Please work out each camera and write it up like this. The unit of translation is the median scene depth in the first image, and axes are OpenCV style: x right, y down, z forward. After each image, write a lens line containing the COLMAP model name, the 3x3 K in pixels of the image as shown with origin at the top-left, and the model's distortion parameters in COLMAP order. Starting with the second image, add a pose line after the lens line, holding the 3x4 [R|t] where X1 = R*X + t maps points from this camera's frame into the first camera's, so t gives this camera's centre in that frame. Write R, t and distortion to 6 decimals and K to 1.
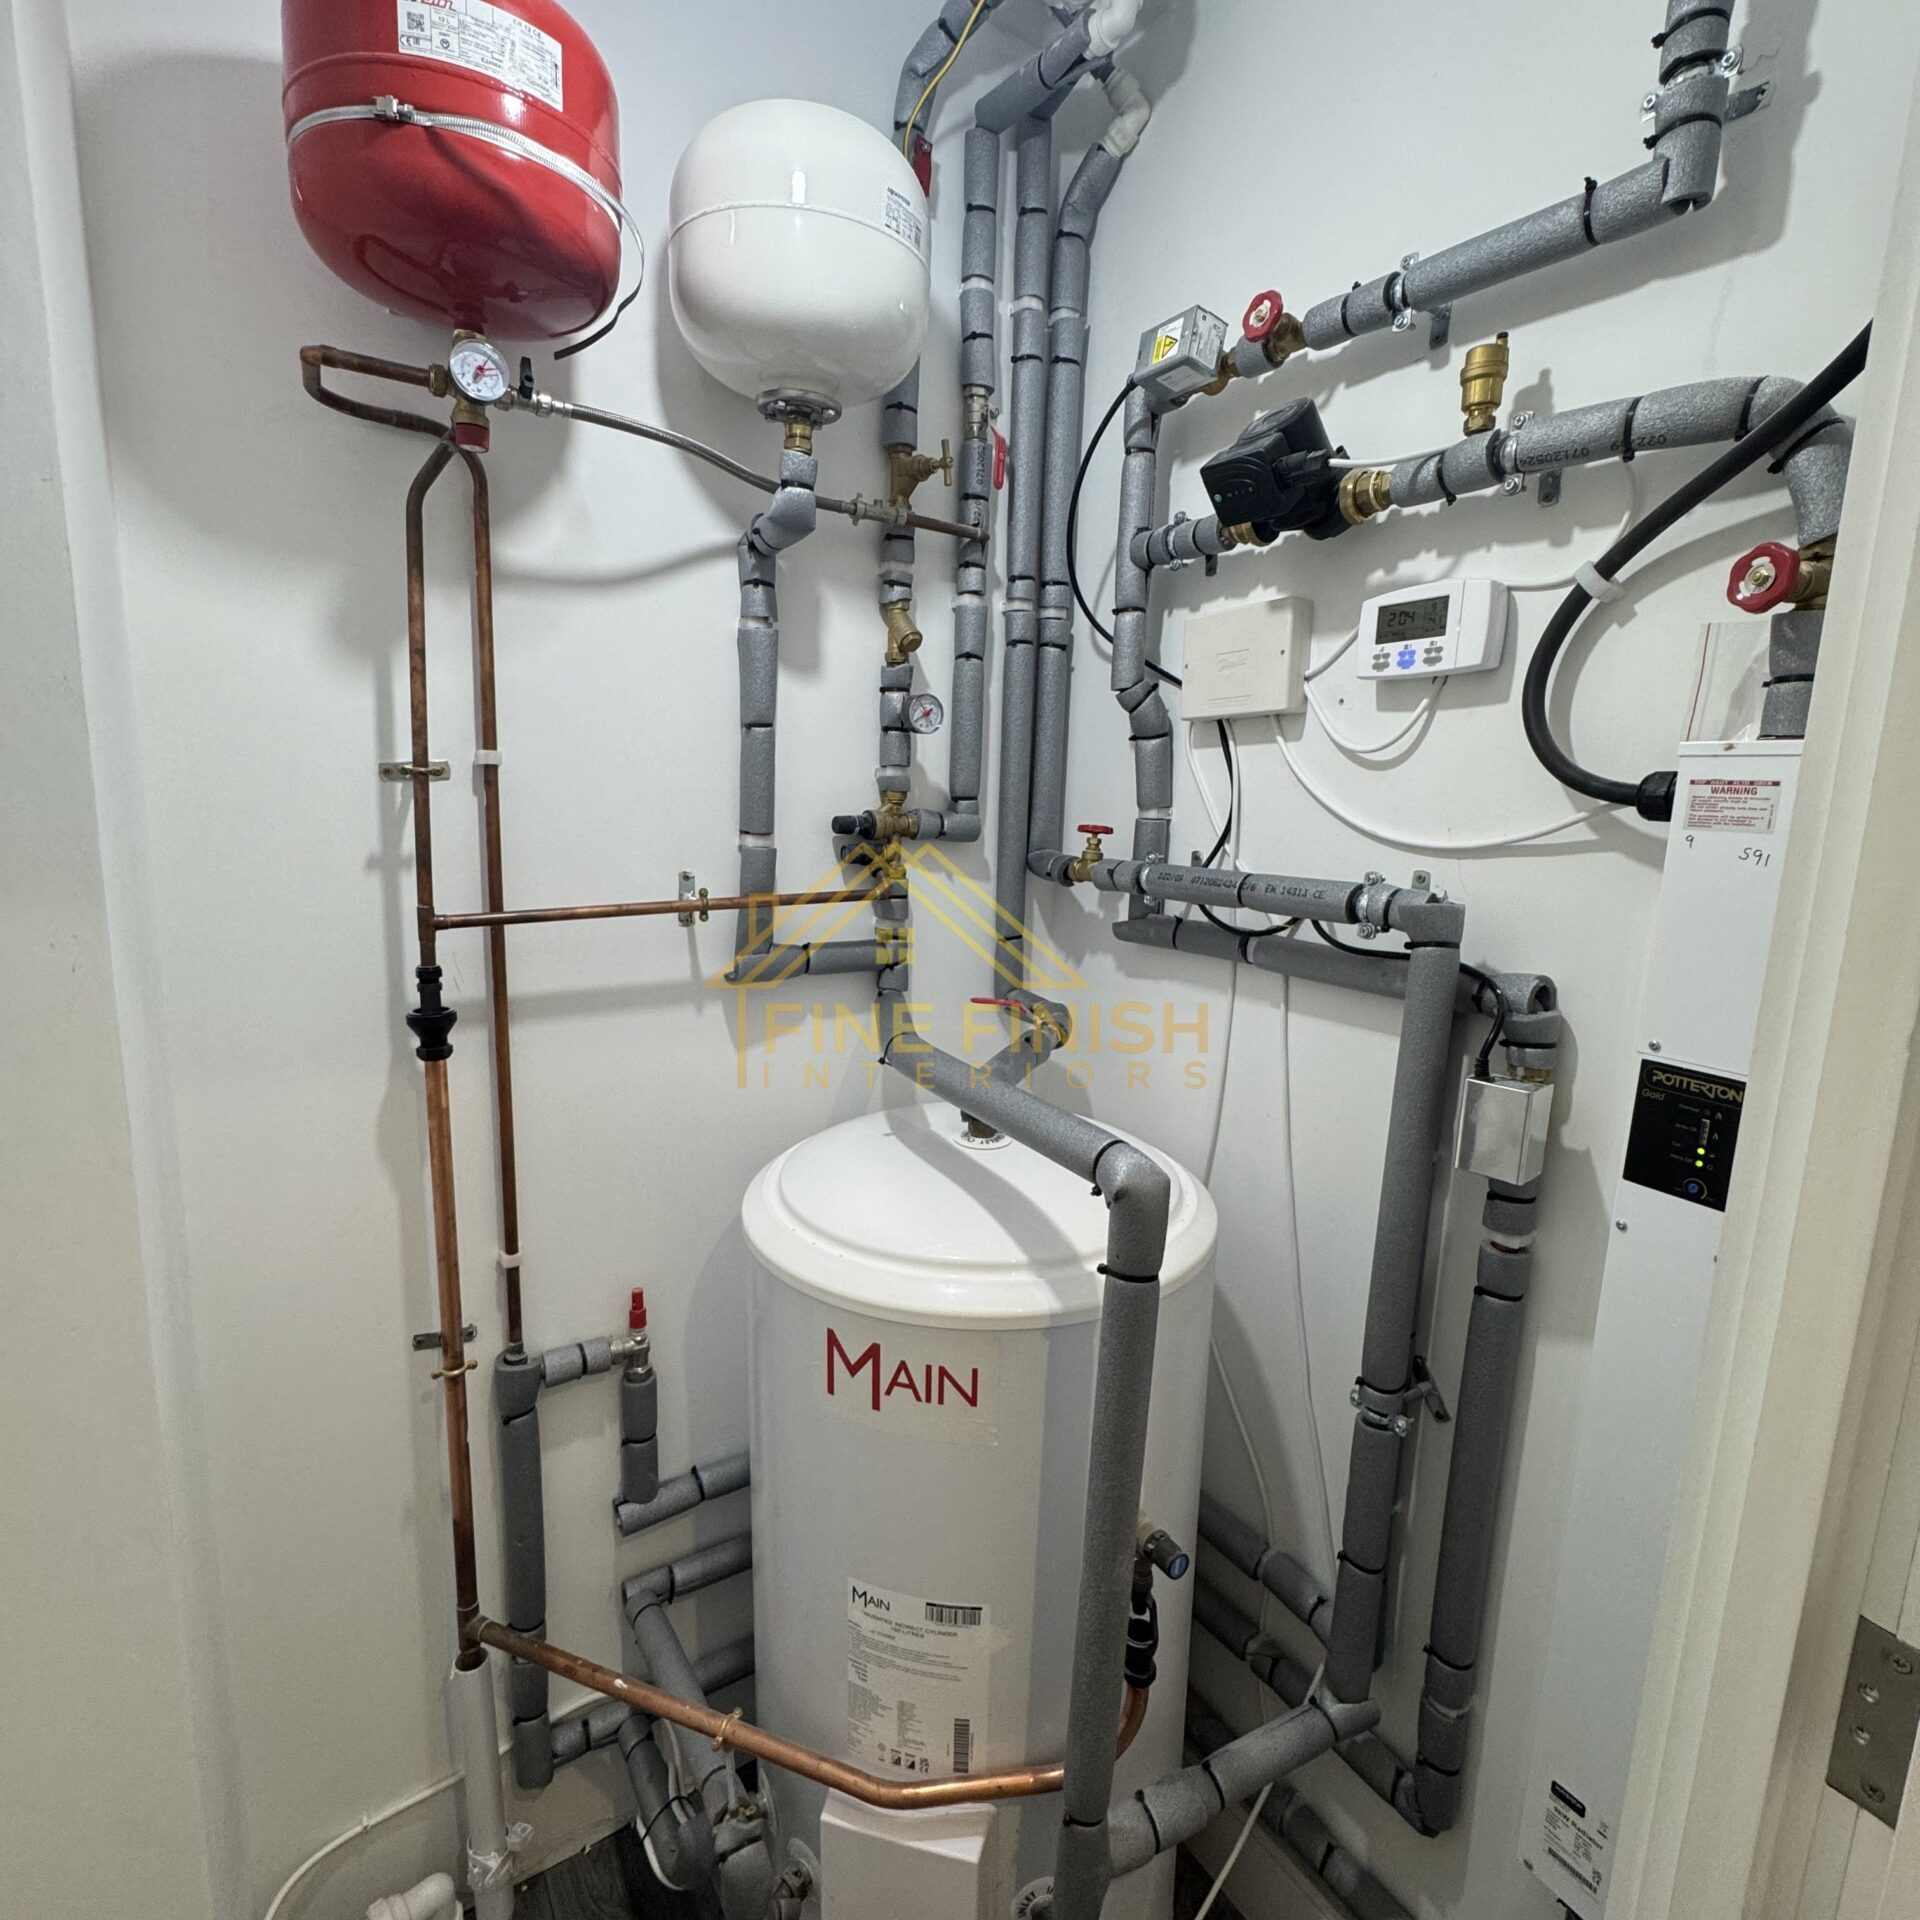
lens RADIAL K [[1031.3, 0, 958.2], [0, 1031.3, 960.4], [0, 0, 1]] dist [-0.002178, 0.000382]
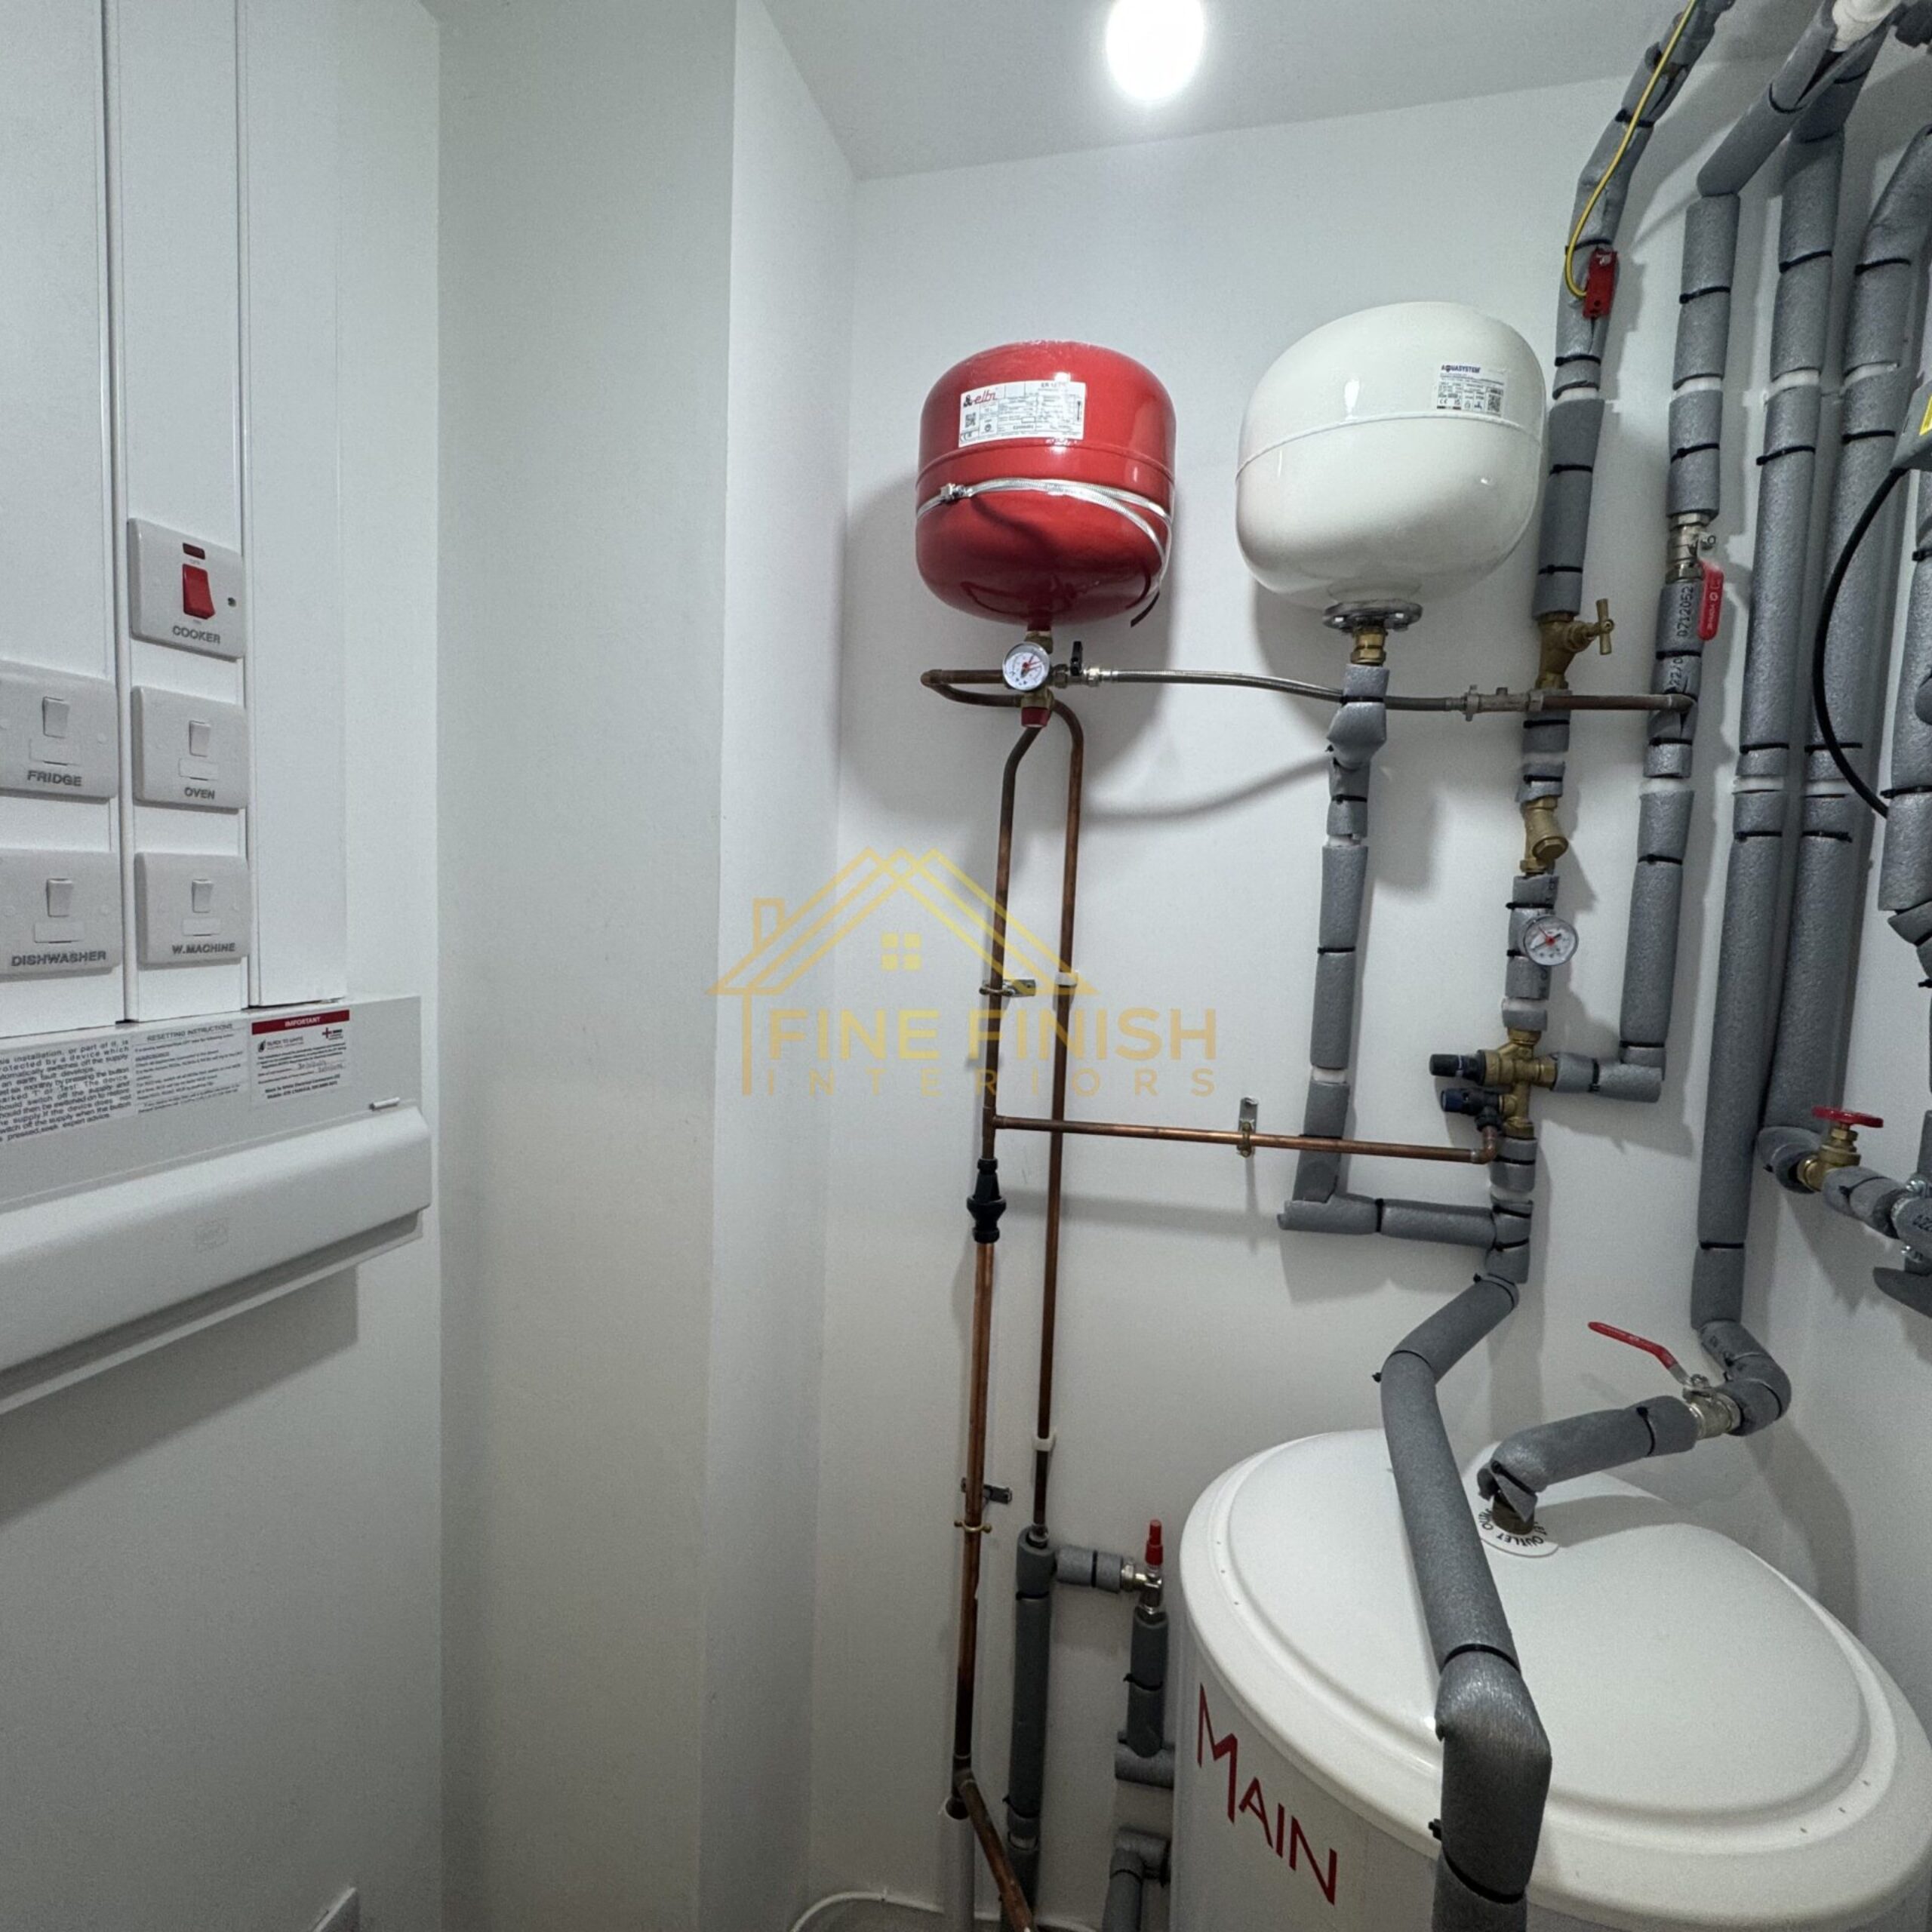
lens RADIAL K [[1037.8, 0, 966.5], [0, 1037.8, 966.5], [0, 0, 1]] dist [-0.002178, 0.000382]
pose [[0.666410, 0.052565, -0.743730, 0.259273], [-0.139431, 0.988700, -0.055057, -0.113984], [0.732432, 0.140389, 0.666209, 0.152501]]
